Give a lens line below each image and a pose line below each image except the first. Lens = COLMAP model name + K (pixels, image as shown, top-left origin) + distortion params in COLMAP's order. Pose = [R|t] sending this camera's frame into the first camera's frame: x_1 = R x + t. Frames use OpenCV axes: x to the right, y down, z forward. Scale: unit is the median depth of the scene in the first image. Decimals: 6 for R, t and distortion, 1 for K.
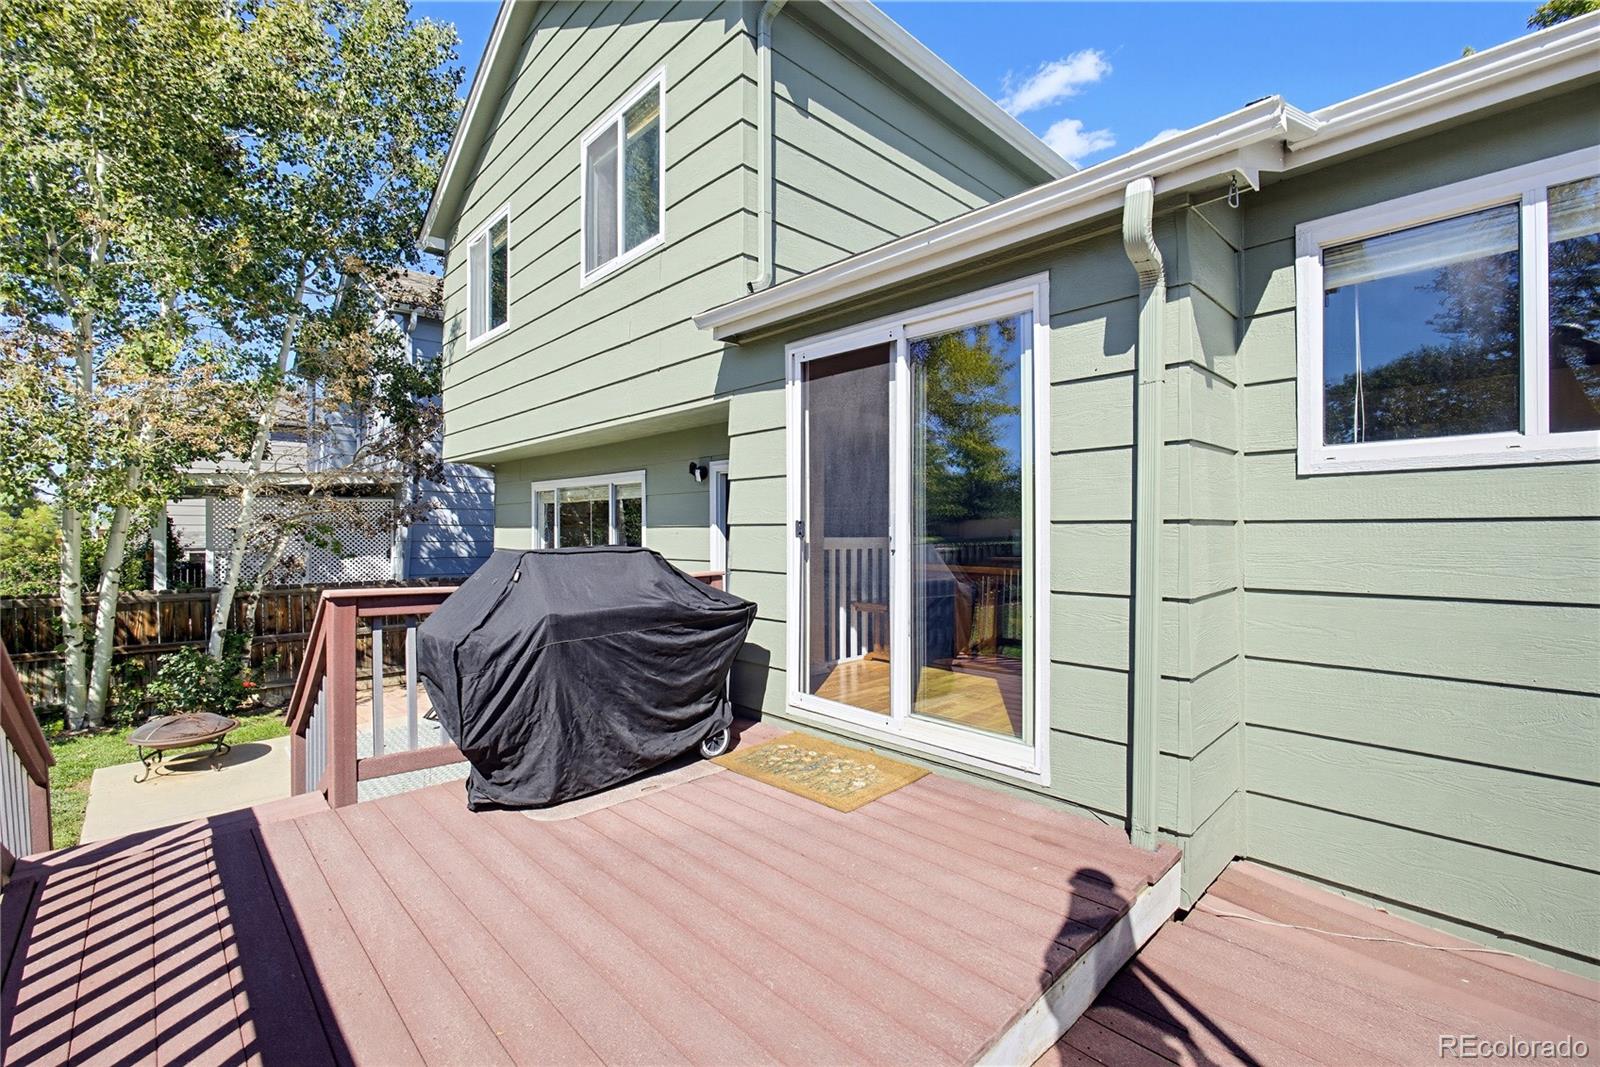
lens RADIAL K [[685.2, 0, 795.1], [0, 685.2, 531.4], [0, 0, 1]] dist [-0.010203, 0.000729]
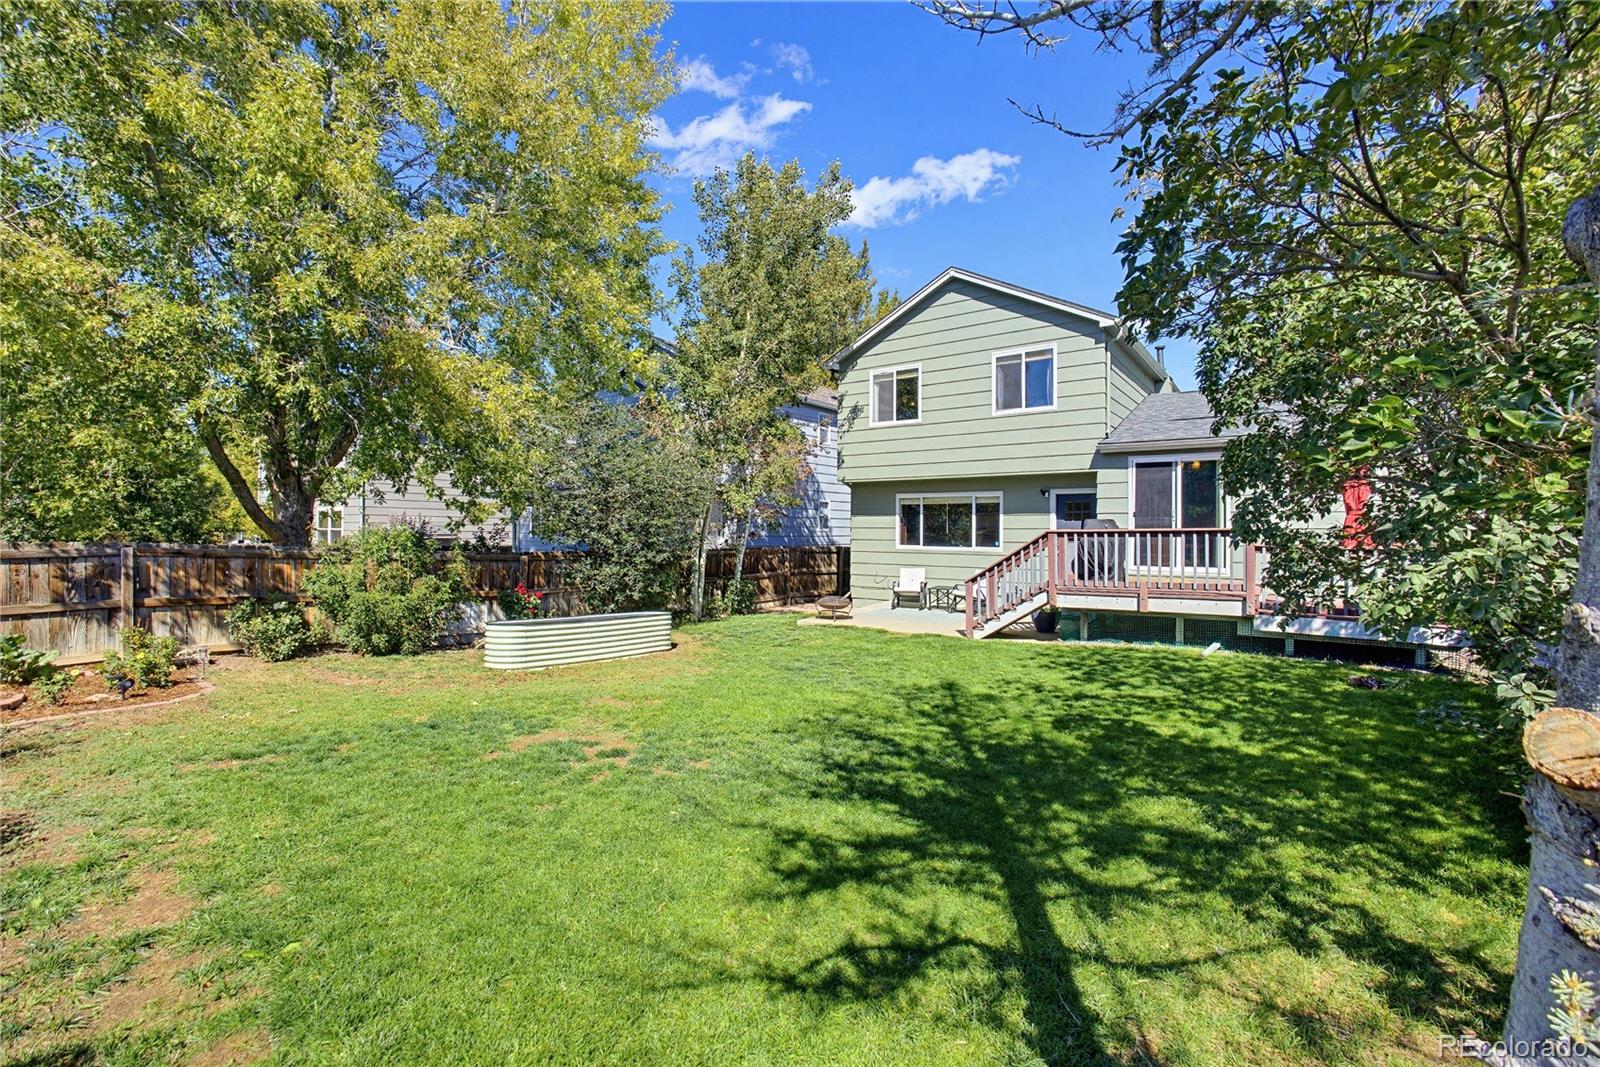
lens RADIAL K [[685.2, 0, 805.5], [0, 685.2, 528.8], [0, 0, 1]] dist [-0.010203, 0.000729]
pose [[0.982465, -0.003990, 0.186405, -1.654357], [0.003025, 0.999981, 0.005459, 0.030584], [-0.186424, -0.004799, 0.982458, -1.453987]]
